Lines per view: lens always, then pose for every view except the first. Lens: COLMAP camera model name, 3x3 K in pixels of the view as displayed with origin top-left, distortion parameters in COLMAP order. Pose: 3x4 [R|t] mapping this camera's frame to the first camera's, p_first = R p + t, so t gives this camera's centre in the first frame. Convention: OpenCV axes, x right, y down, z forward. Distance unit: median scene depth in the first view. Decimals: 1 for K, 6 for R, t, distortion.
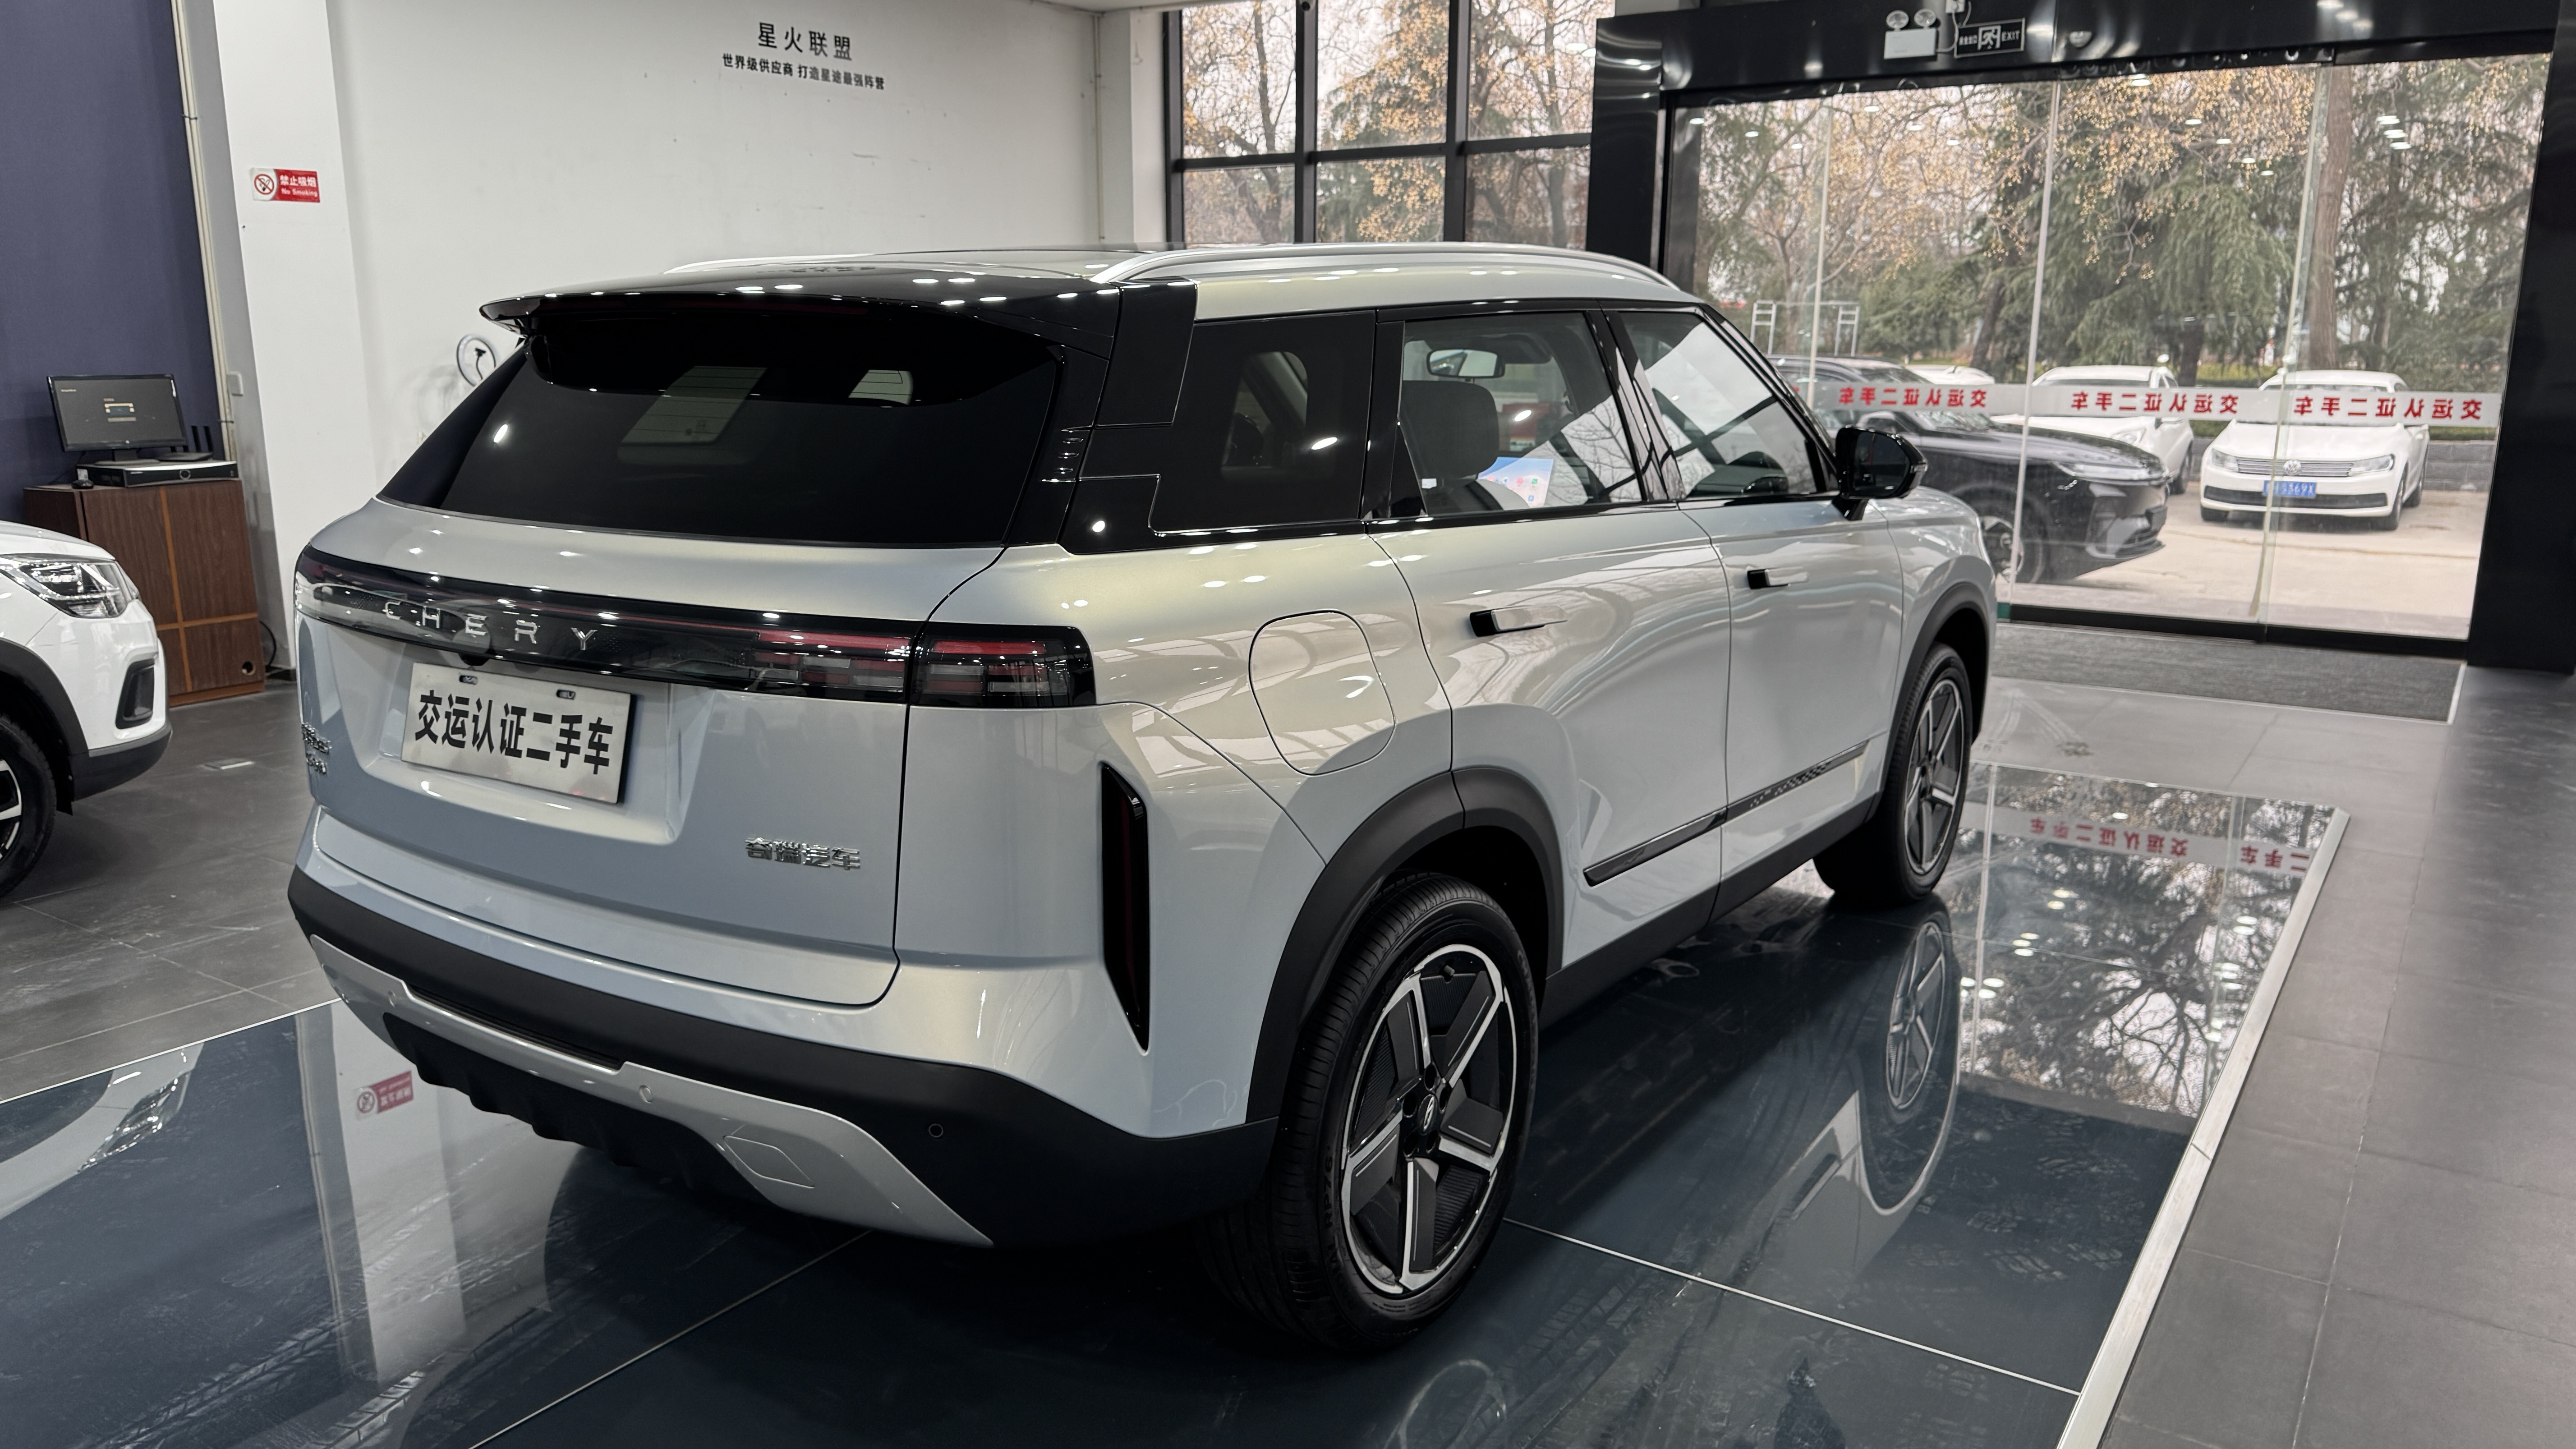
lens RADIAL K [[1792.4, 0, 1288.0], [0, 1792.4, 724.5], [0, 0, 1]] dist [0.057602, -0.000927]
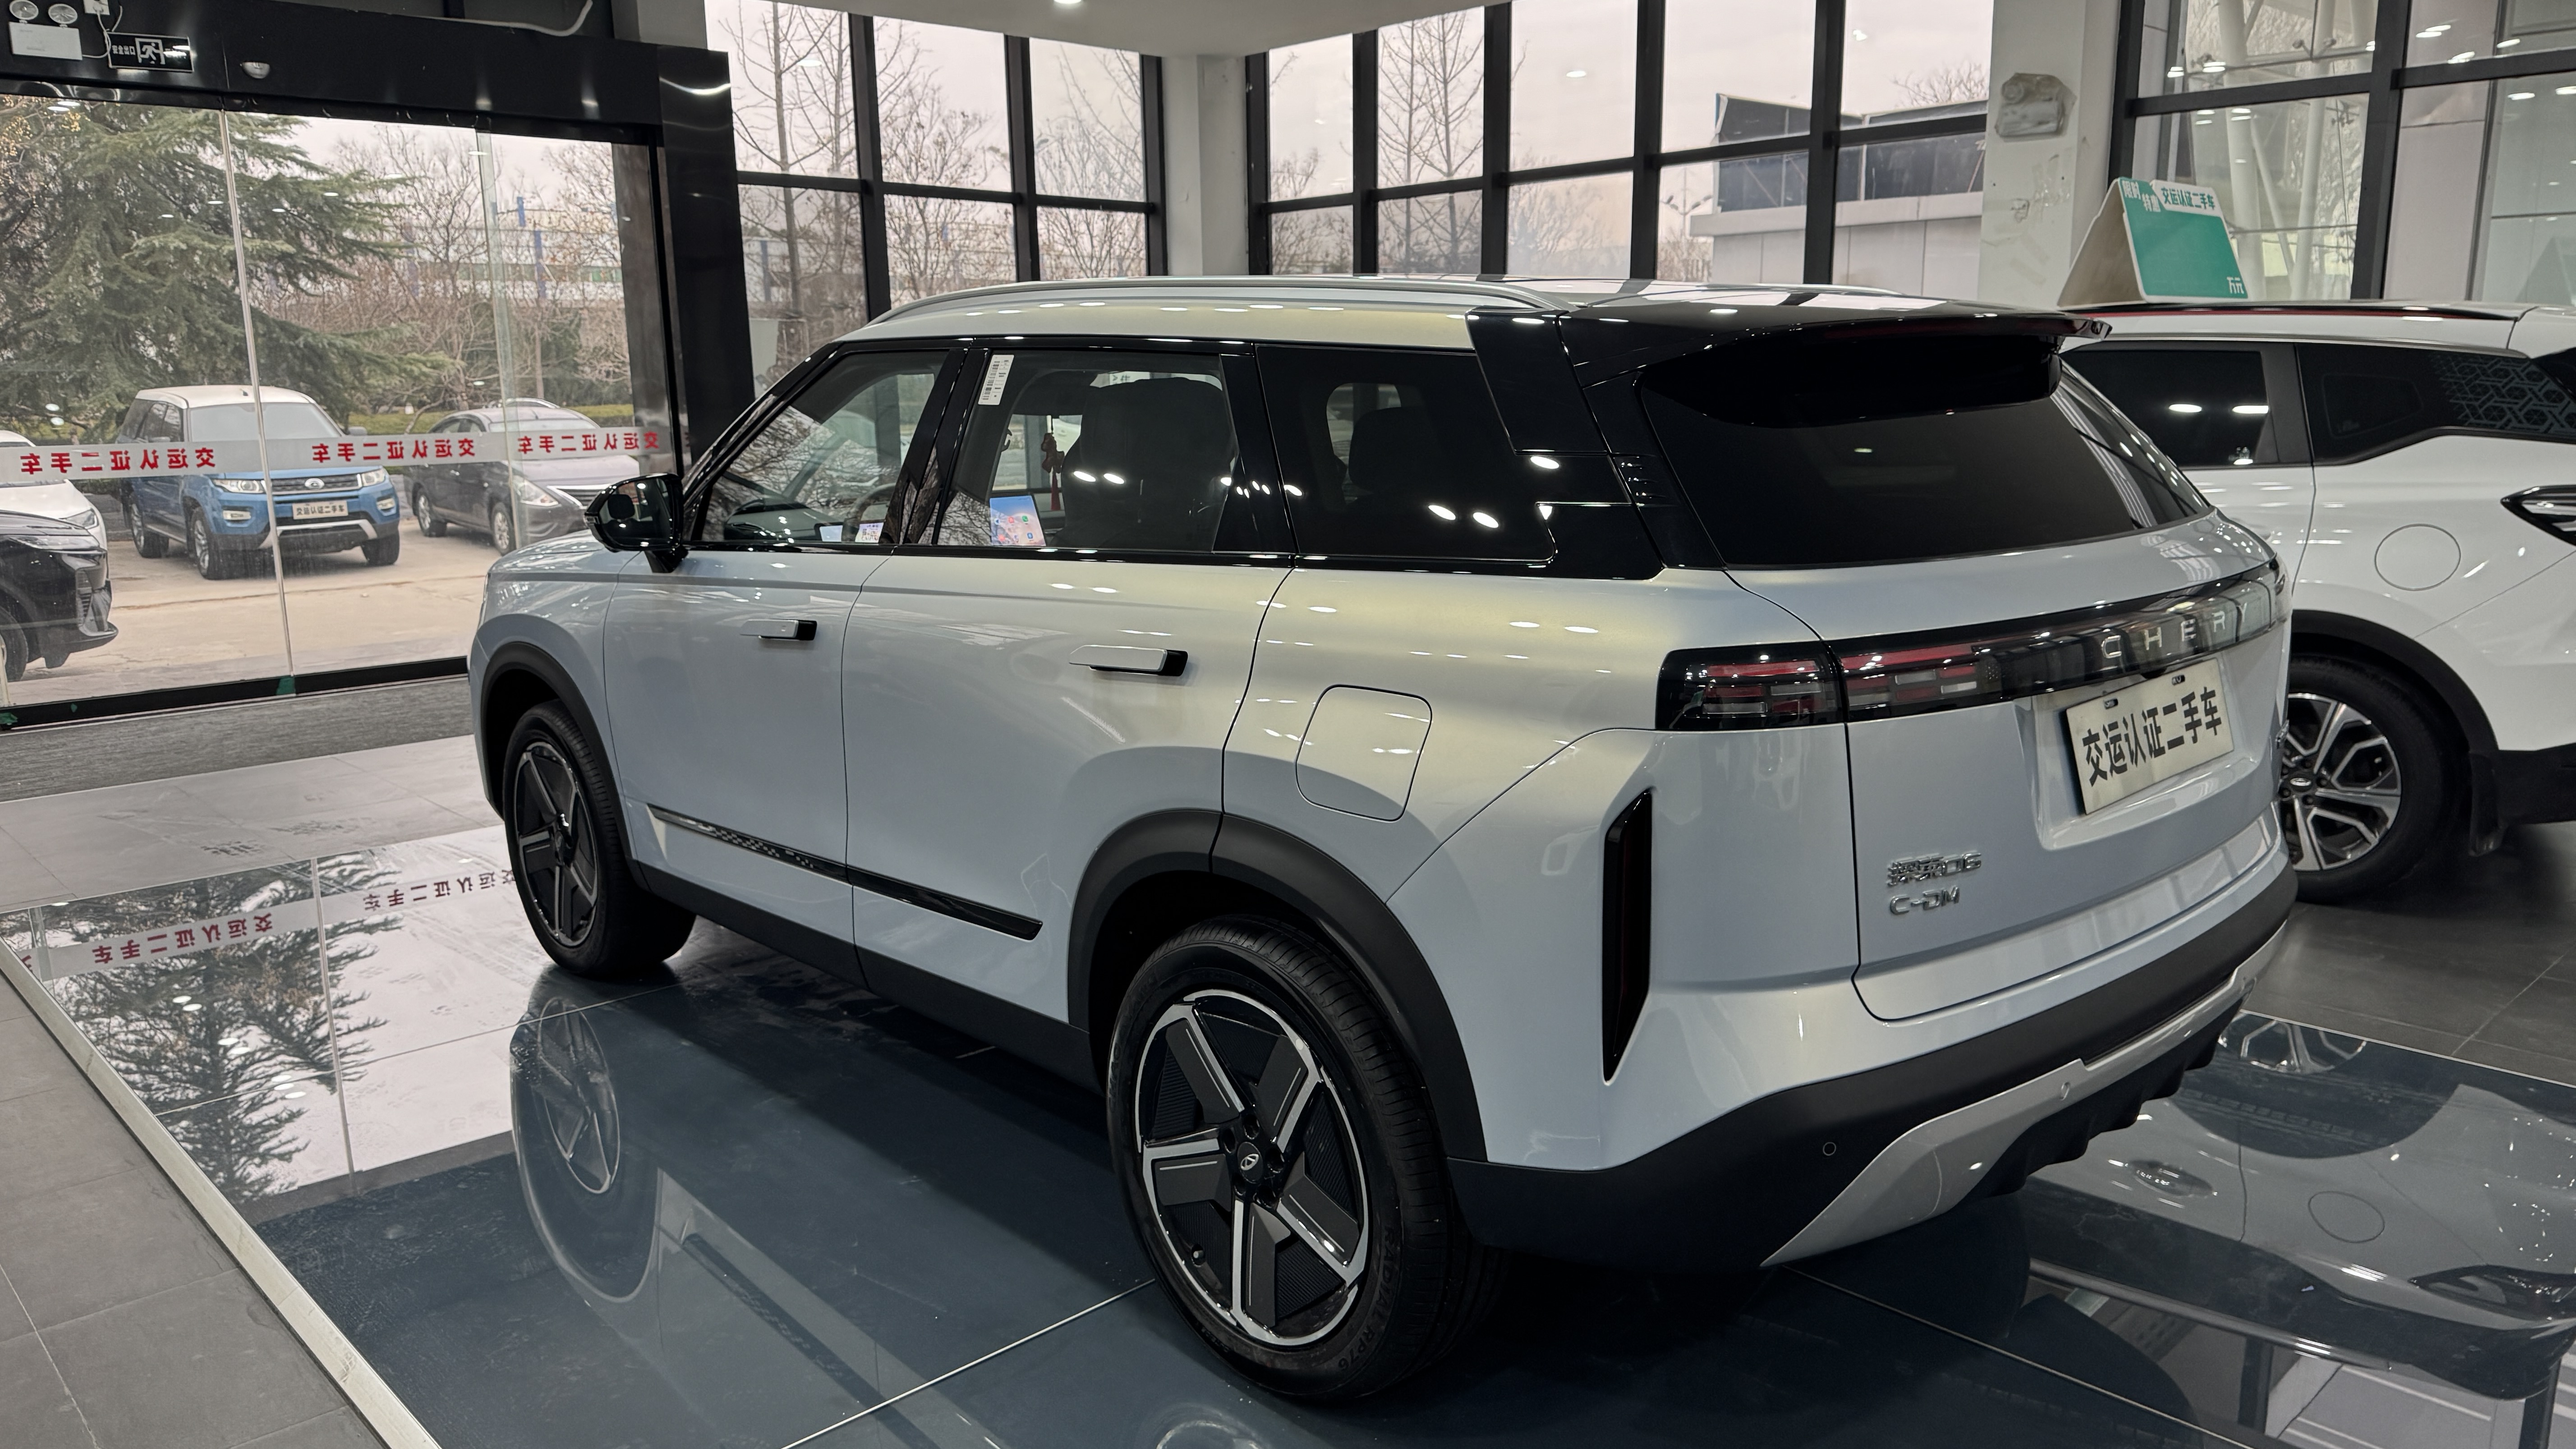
lens RADIAL K [[1871.2, 0, 1290.1], [0, 1871.2, 698.5], [0, 0, 1]] dist [-0.008760, -0.001640]
pose [[0.222885, -0.182202, 0.957666, -1.063513], [0.226706, 0.965132, 0.130860, -0.182749], [-0.948118, 0.187942, 0.256420, 0.810764]]
